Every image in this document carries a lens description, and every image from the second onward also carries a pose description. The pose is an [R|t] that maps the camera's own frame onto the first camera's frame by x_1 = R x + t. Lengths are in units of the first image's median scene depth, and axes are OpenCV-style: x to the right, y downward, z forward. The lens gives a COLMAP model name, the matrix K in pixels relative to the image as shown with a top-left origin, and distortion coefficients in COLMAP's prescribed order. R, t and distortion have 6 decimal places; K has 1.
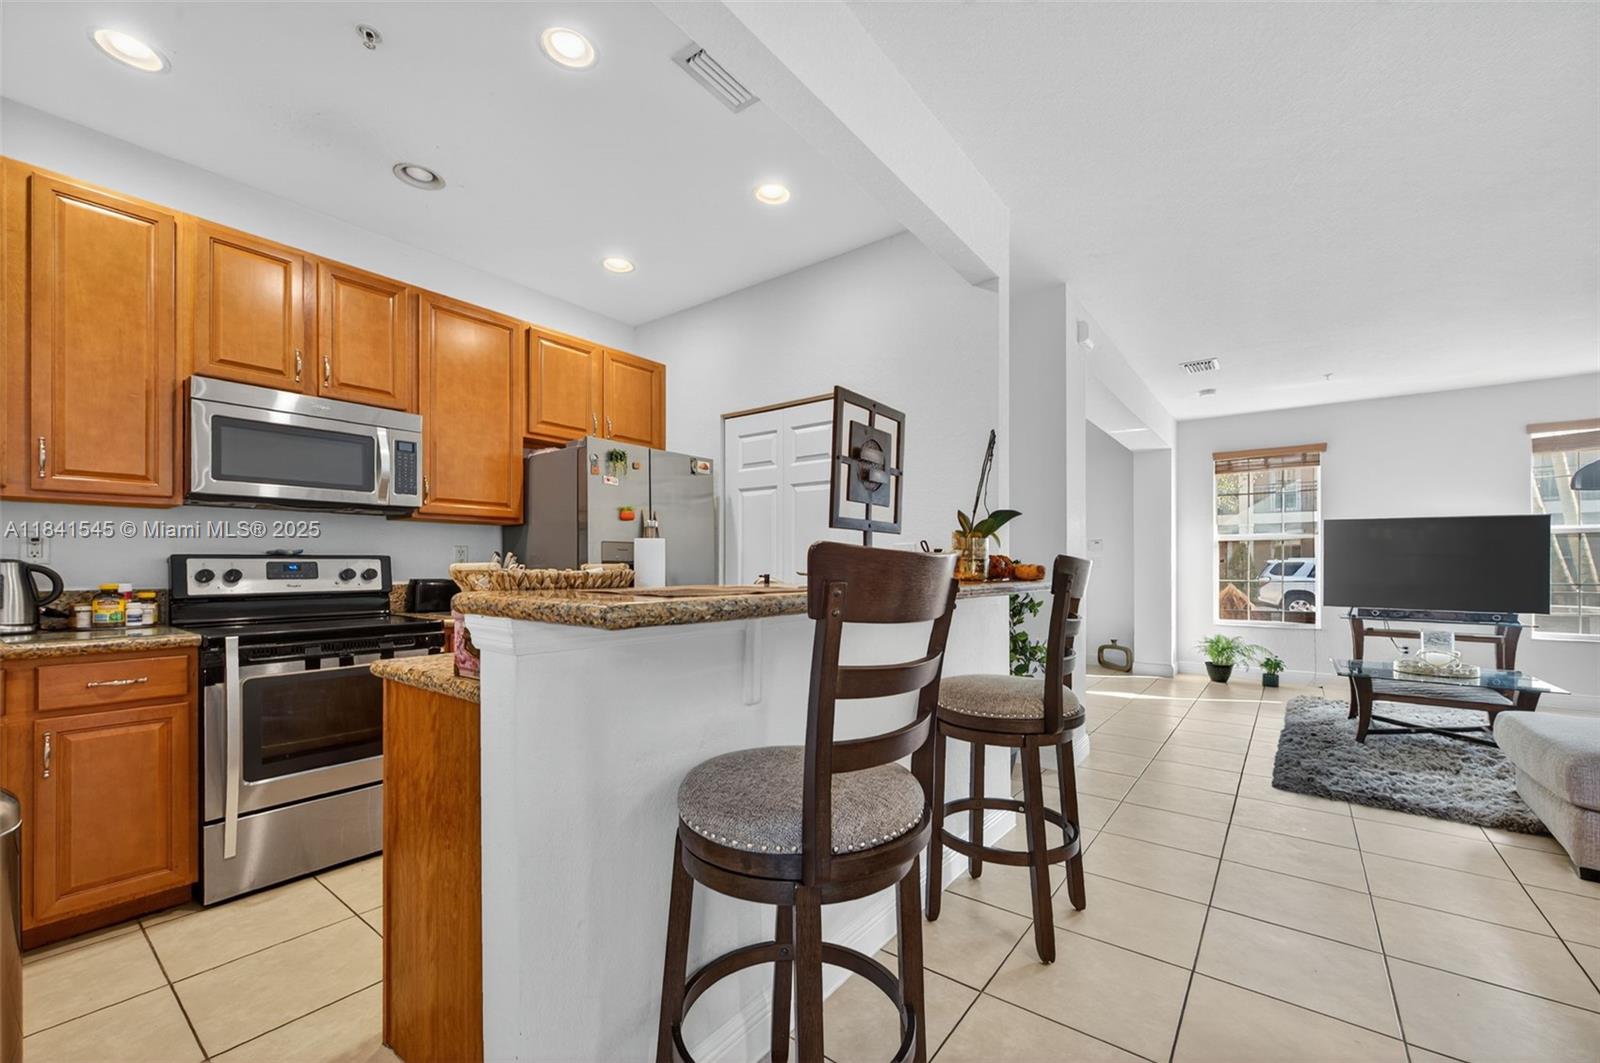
lens RADIAL K [[644.1, 0, 802.0], [0, 644.1, 563.3], [0, 0, 1]] dist [0.000734, -0.000252]
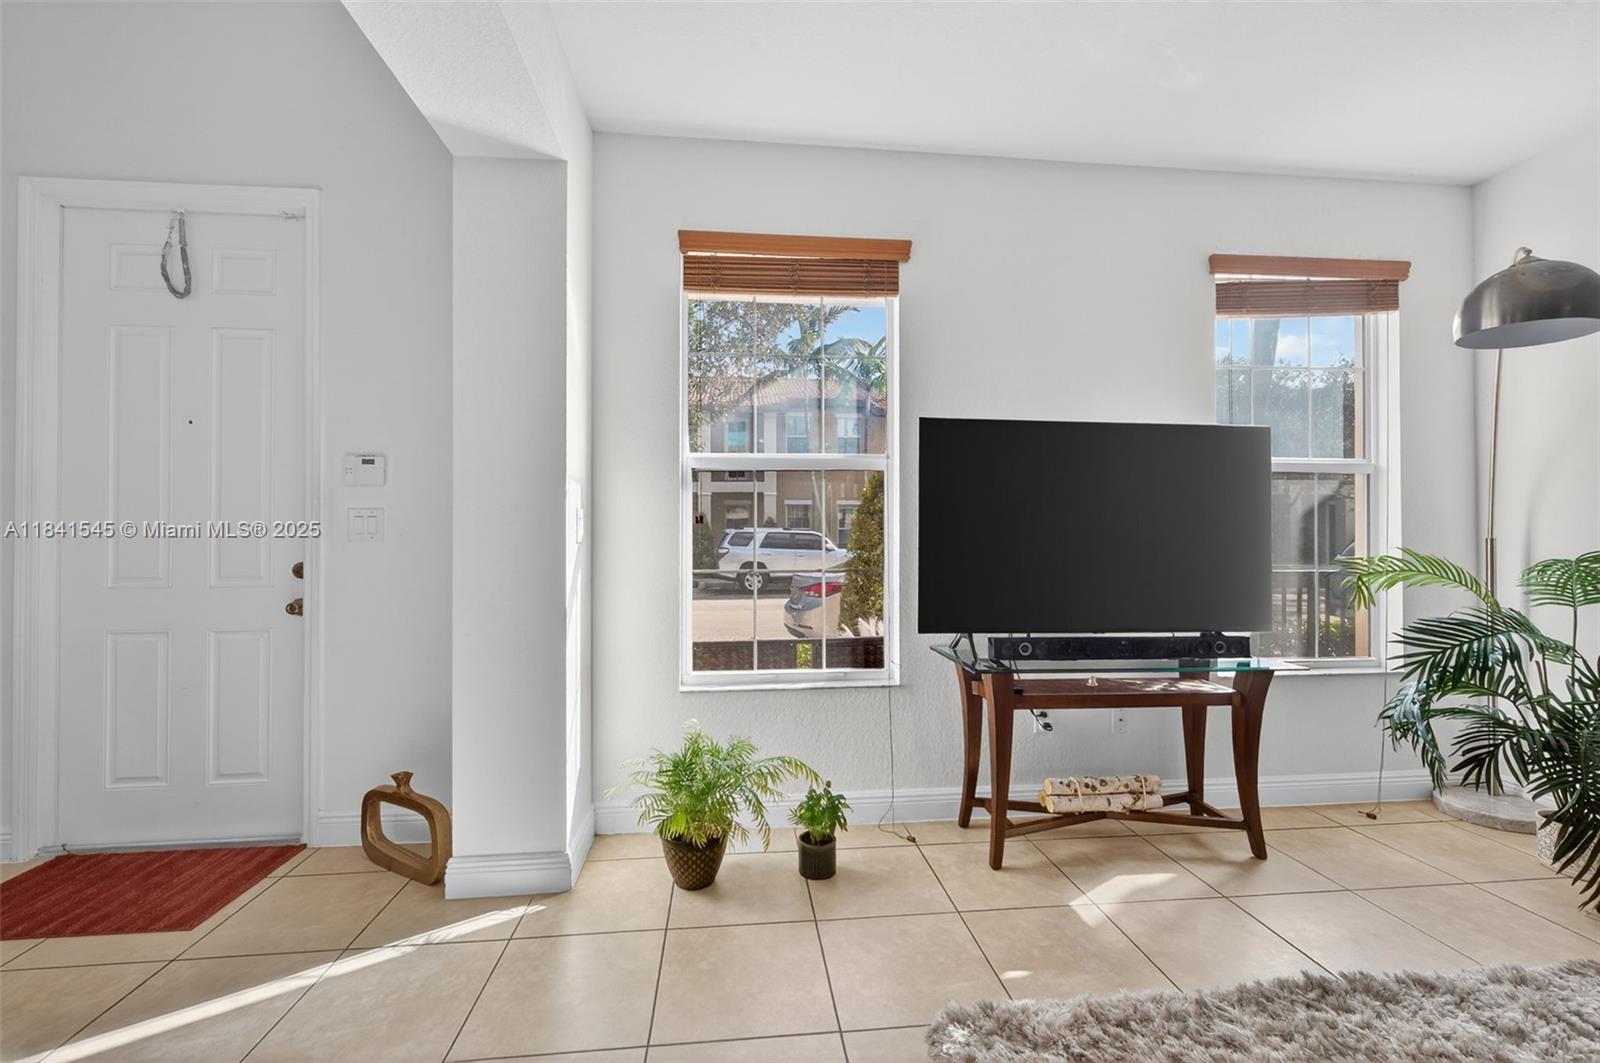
lens RADIAL K [[644.4, 0, 800.0], [0, 644.4, 531.5], [0, 0, 1]] dist [0.000357, -0.000057]
pose [[0.724054, 0.003209, 0.689736, 0.458189], [-0.000212, 0.999990, -0.004429, 0.004382], [-0.689743, 0.003061, 0.724047, 0.723089]]
